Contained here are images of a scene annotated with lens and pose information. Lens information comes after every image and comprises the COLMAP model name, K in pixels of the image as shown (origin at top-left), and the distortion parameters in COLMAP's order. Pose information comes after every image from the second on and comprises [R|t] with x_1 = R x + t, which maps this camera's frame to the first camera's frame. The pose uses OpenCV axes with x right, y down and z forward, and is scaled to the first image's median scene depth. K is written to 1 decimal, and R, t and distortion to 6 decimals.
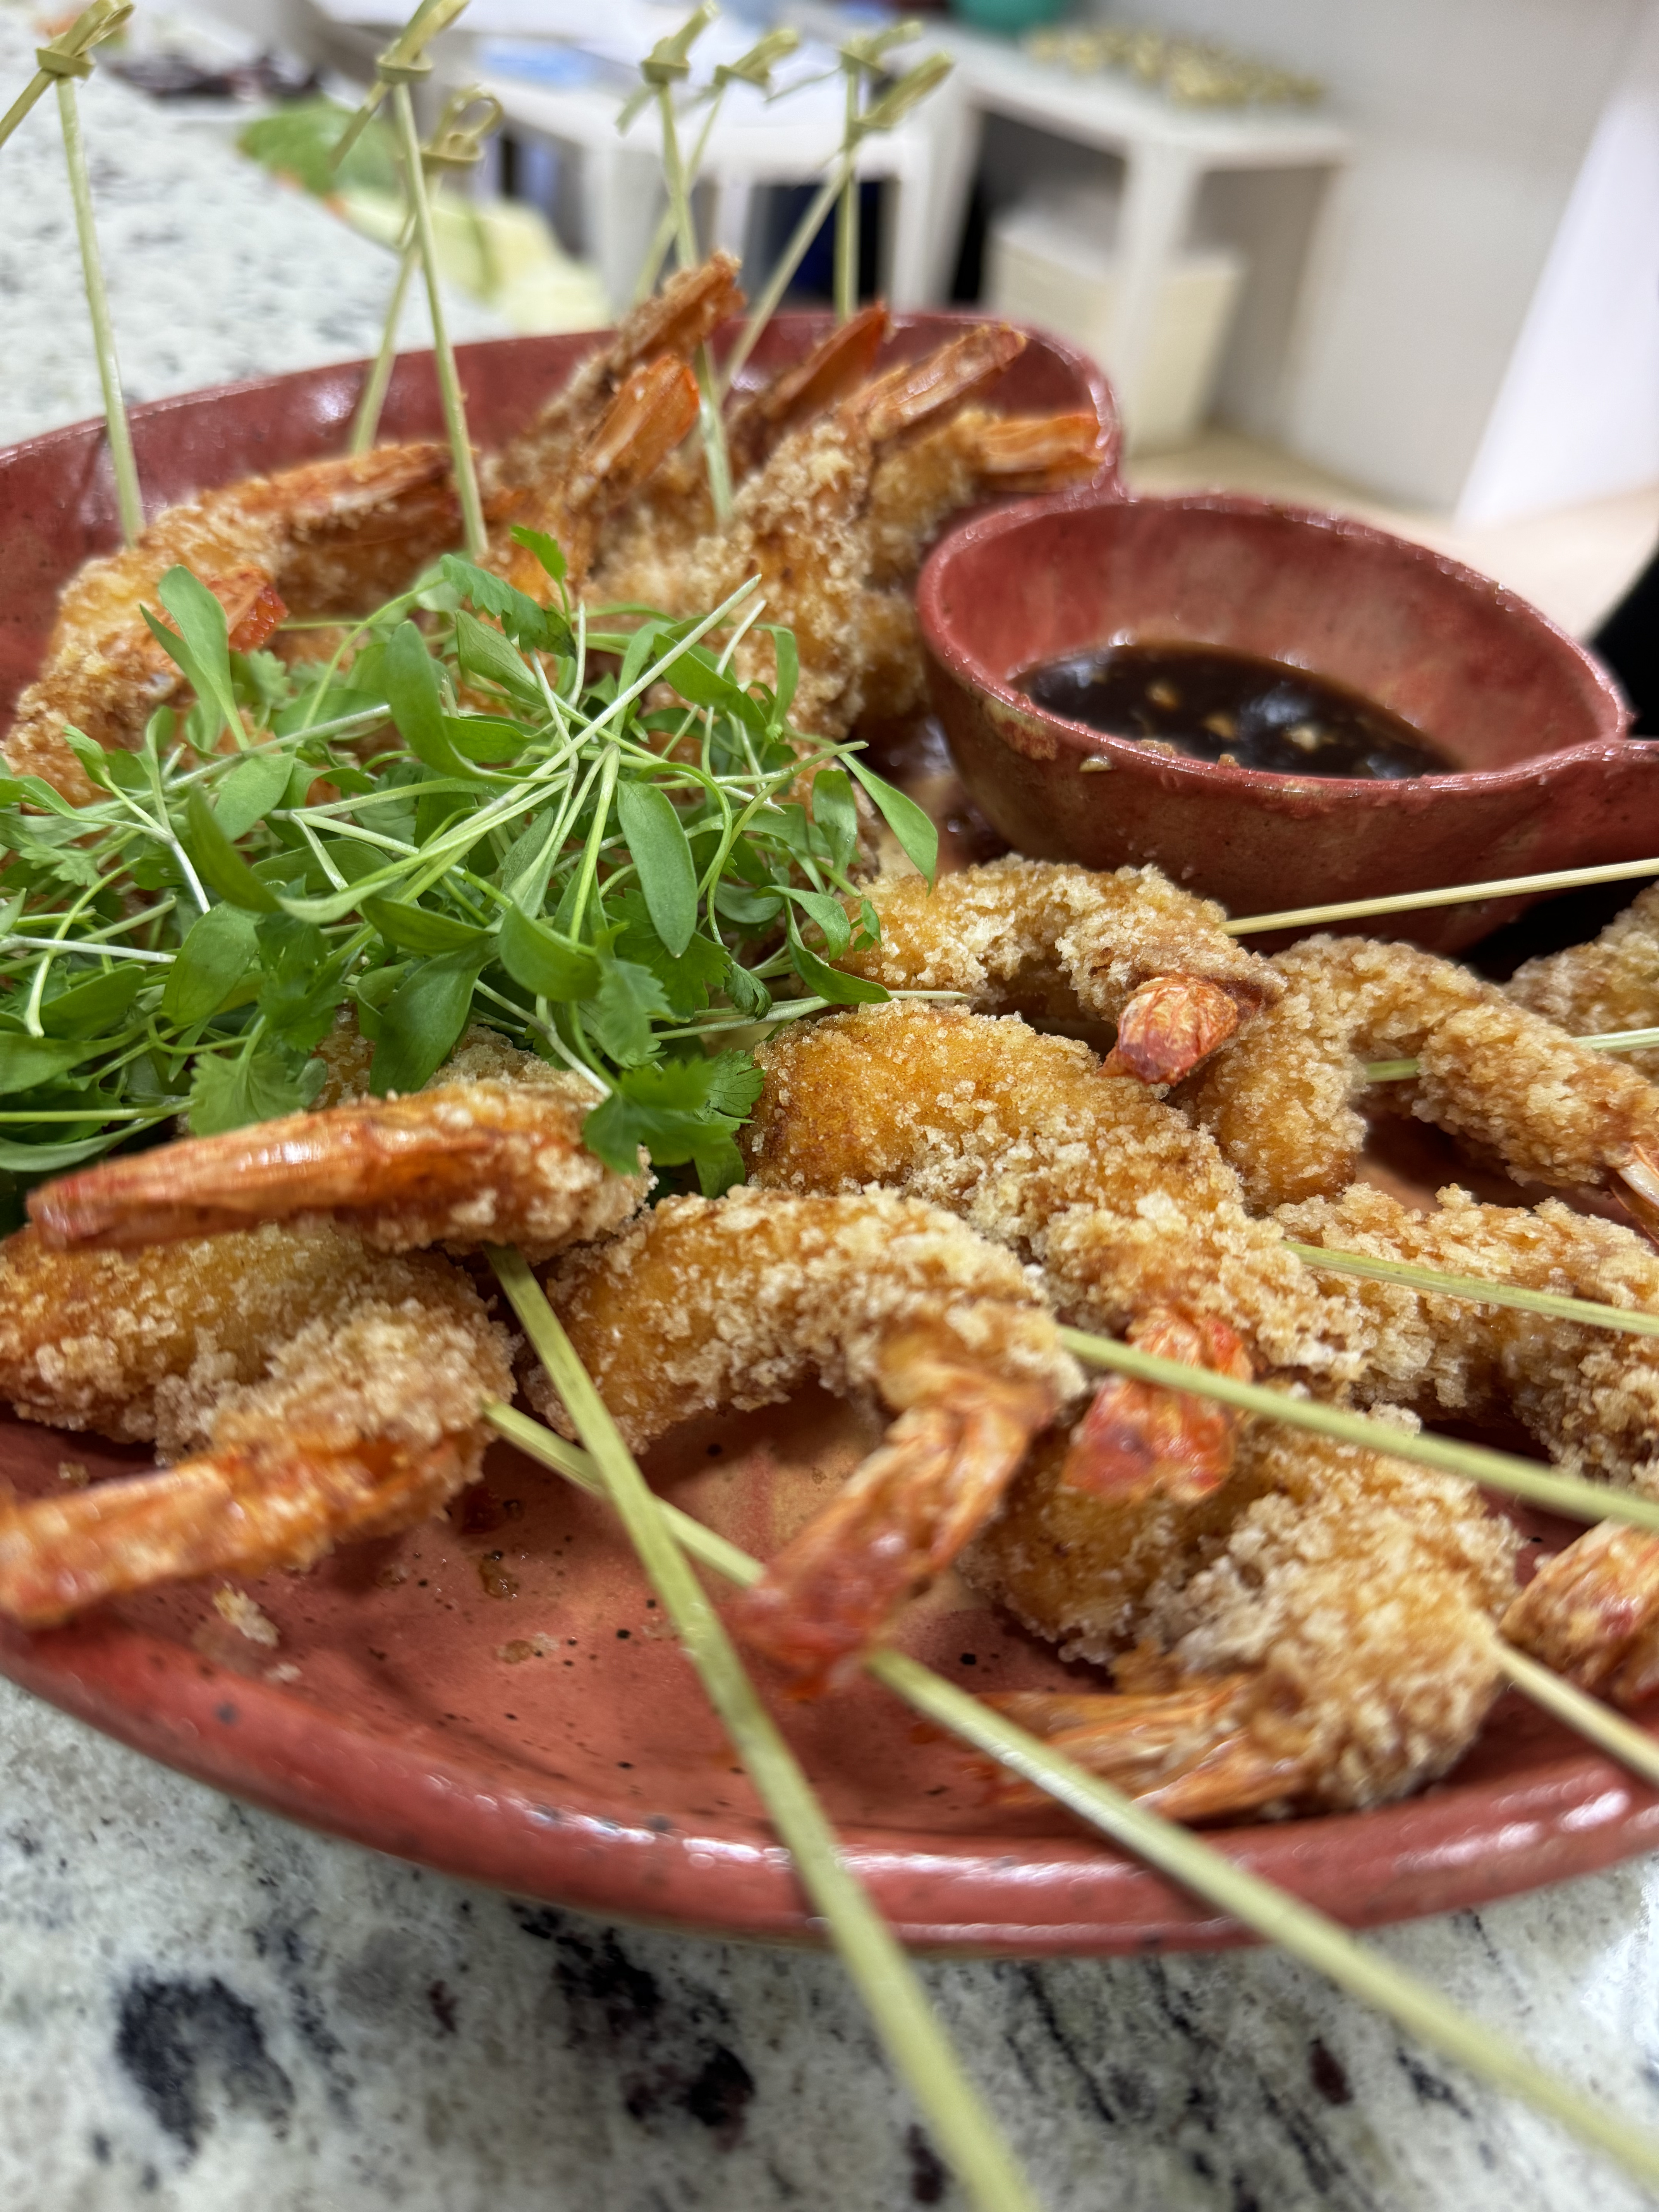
lens RADIAL K [[1558.9, 0, 829.5], [0, 1558.9, 1106.0], [0, 0, 1]] dist [0.000732, 0.002614]
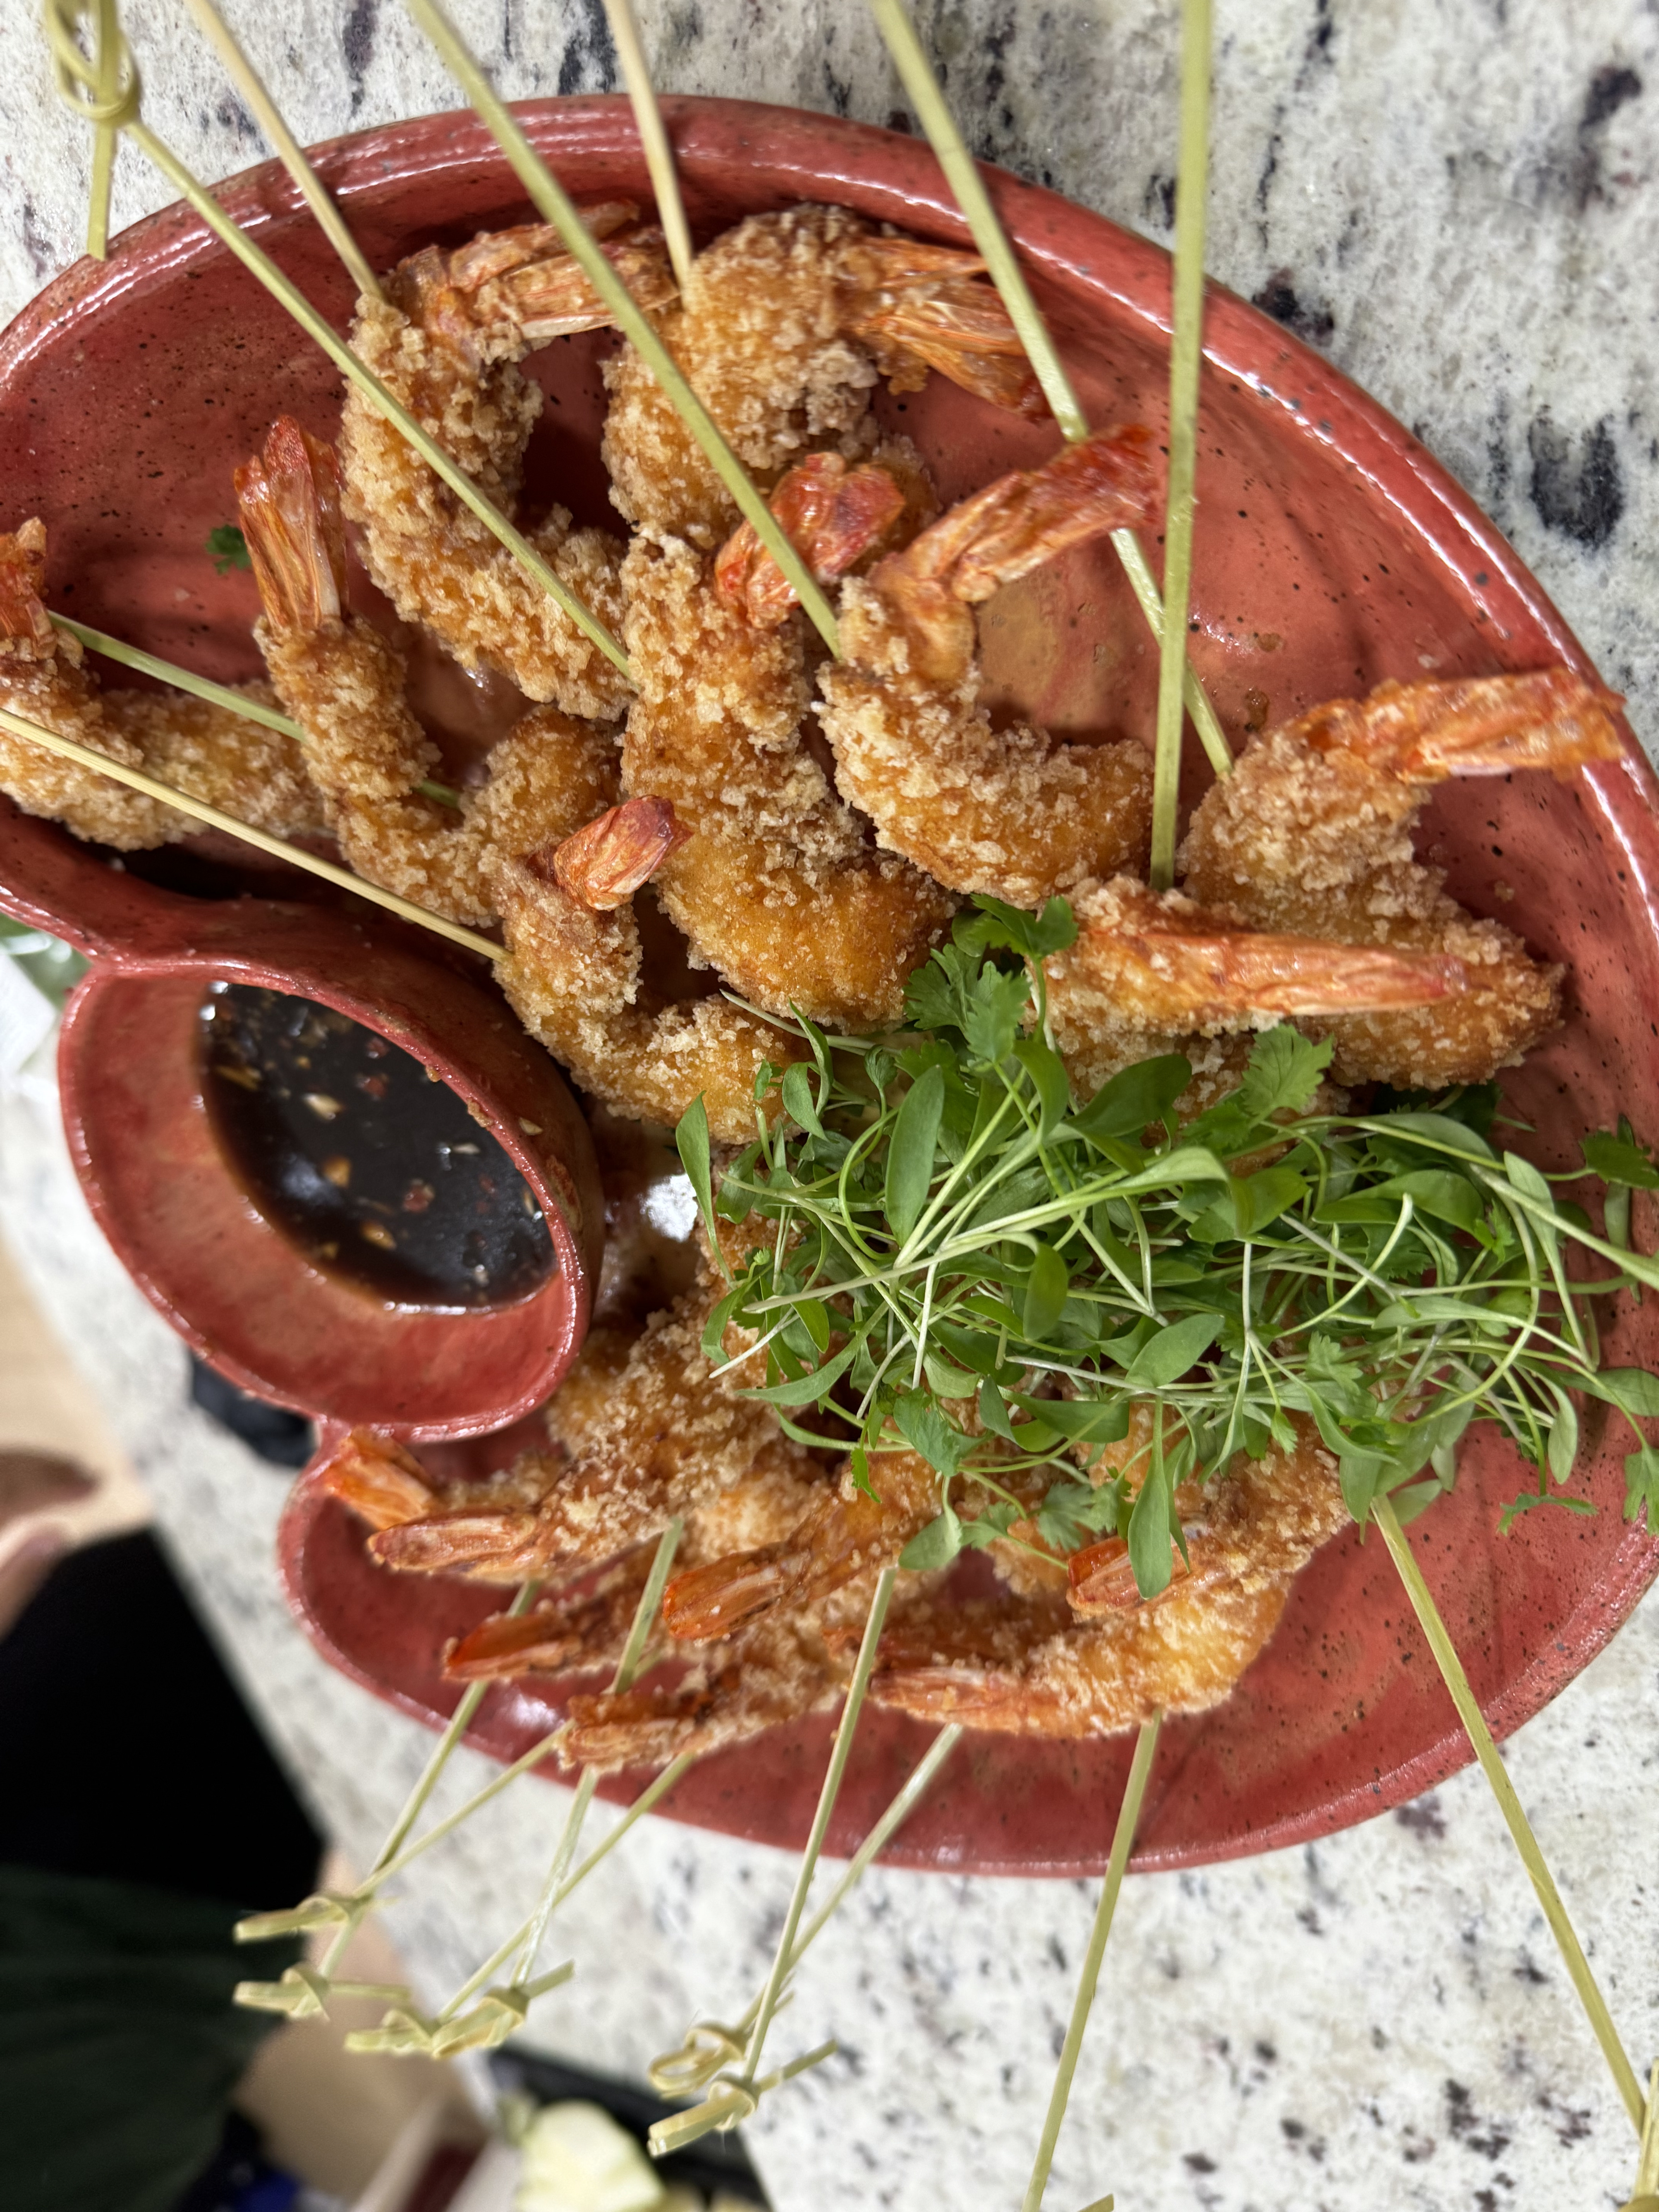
lens RADIAL K [[1500.9, 0, 829.5], [0, 1500.9, 1106.0], [0, 0, 1]] dist [0.022950, -0.003664]
pose [[-0.889847, -0.456123, -0.011154, -0.019191], [0.445910, -0.874579, 0.190461, -0.391782], [-0.096628, 0.164507, 0.981631, -0.197307]]
